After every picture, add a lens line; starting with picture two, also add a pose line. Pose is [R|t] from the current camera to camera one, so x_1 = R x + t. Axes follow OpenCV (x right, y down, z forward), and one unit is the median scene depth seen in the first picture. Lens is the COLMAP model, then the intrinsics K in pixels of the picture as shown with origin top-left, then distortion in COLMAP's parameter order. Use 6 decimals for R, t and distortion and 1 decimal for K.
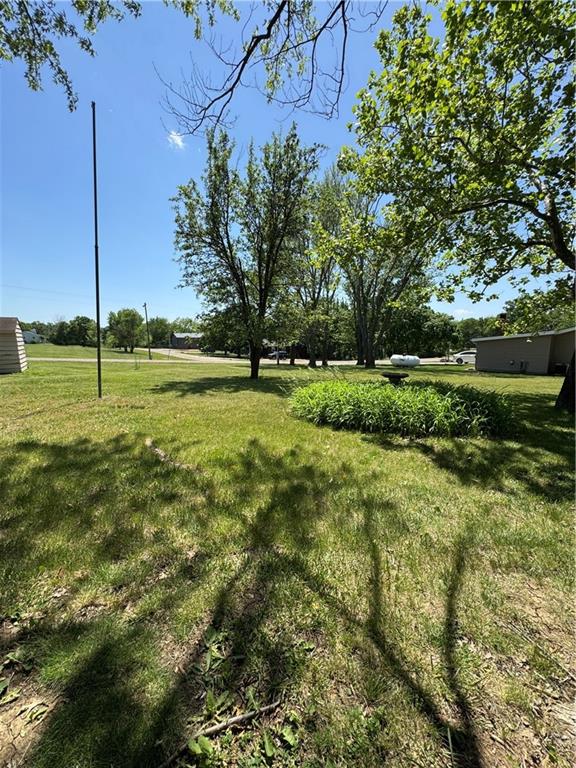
lens RADIAL K [[303.3, 0, 284.3], [0, 303.3, 388.4], [0, 0, 1]] dist [-0.002207, 0.000505]
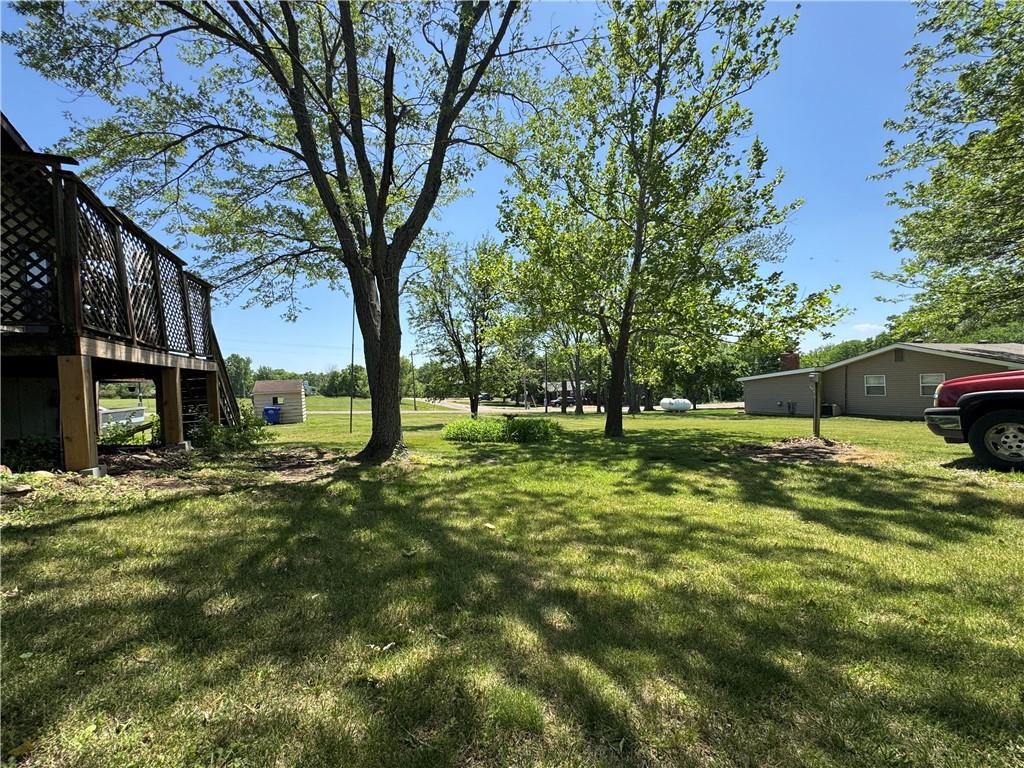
lens RADIAL K [[404.4, 0, 513.7], [0, 404.4, 388.5], [0, 0, 1]] dist [-0.002207, 0.000505]
pose [[0.978202, -0.033945, -0.204862, 0.578944], [0.004730, 0.989935, -0.141445, 0.082219], [0.207601, 0.137393, 0.968517, -0.780544]]
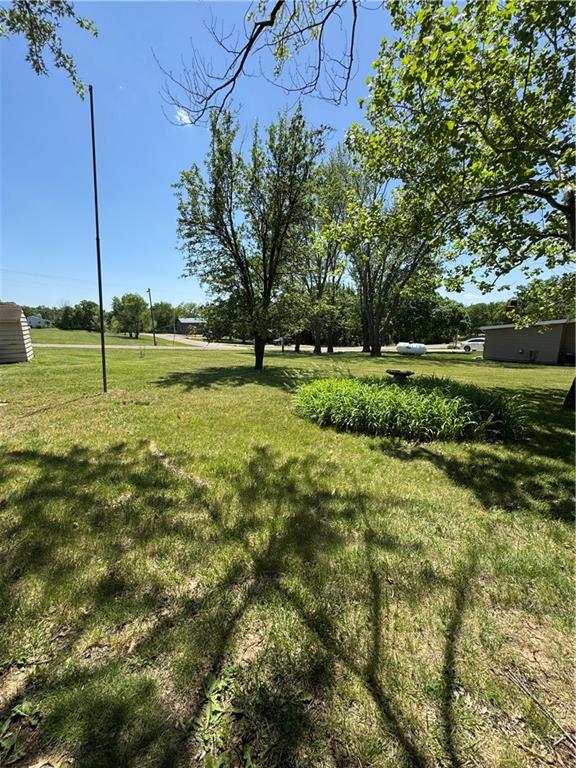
lens RADIAL K [[303.3, 0, 284.2], [0, 303.3, 388.8], [0, 0, 1]] dist [-0.002207, 0.000505]
pose [[0.999855, 0.005836, -0.015981, 0.001924], [-0.005022, 0.998712, 0.050479, -0.028743], [0.016255, -0.050392, 0.998597, 0.004056]]
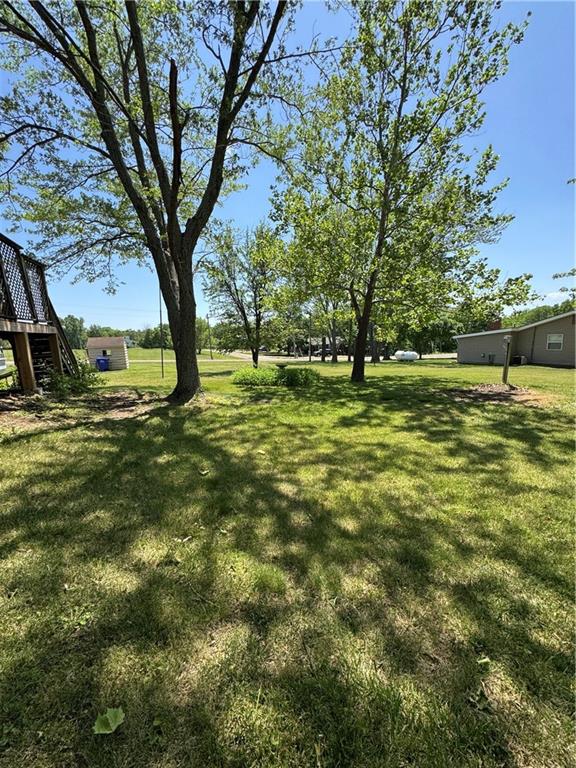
lens RADIAL K [[303.3, 0, 289.3], [0, 303.3, 386.2], [0, 0, 1]] dist [-0.002207, 0.000505]
pose [[0.980253, -0.006098, -0.197654, 0.591429], [0.006771, 0.999973, 0.002729, 0.067968], [0.197633, -0.004013, 0.980268, -0.786018]]
